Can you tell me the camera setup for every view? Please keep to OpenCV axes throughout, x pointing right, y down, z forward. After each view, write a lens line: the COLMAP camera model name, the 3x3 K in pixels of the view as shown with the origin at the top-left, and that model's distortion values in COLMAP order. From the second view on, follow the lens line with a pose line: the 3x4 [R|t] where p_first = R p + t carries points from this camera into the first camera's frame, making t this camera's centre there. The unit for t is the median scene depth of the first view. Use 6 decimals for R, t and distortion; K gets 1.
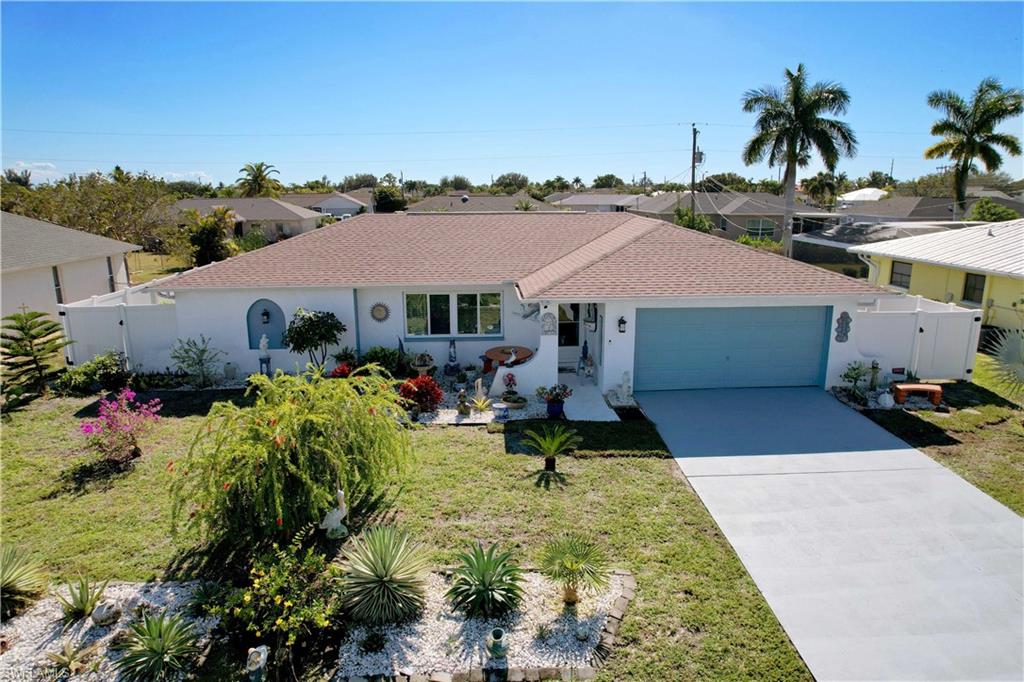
lens RADIAL K [[655.6, 0, 511.8], [0, 655.6, 342.8], [0, 0, 1]] dist [-0.068787, 0.059046]
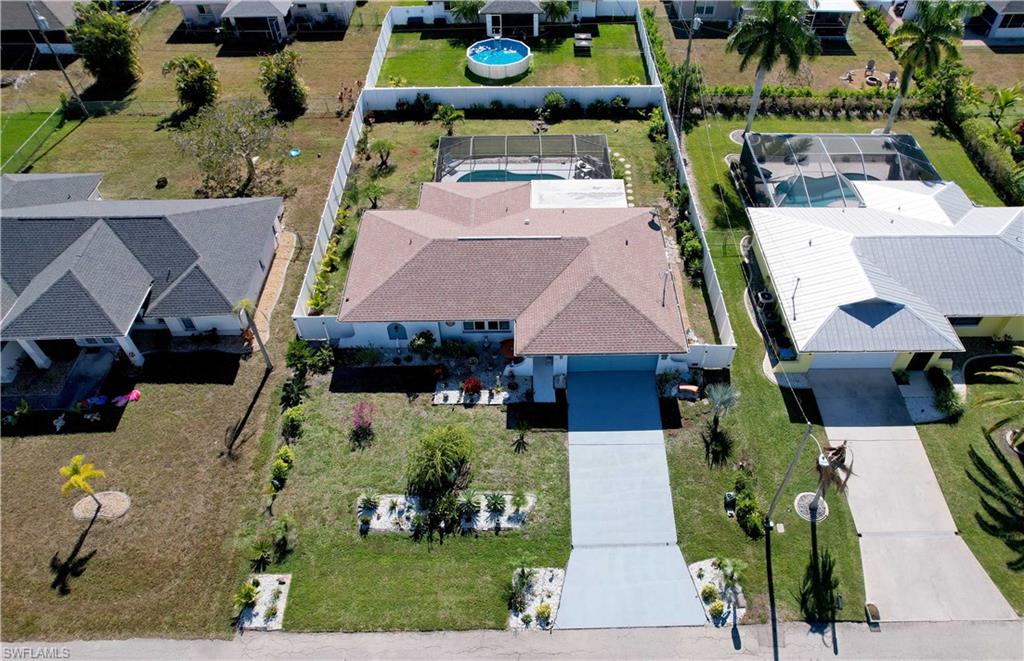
lens RADIAL K [[698.8, 0, 532.2], [0, 698.8, 353.3], [0, 0, 1]] dist [-0.051218, 0.033469]
pose [[0.999200, 0.033548, -0.021778, 0.119222], [-0.015455, 0.826040, 0.563399, -1.368650], [0.036890, -0.562612, 0.825898, -0.967843]]
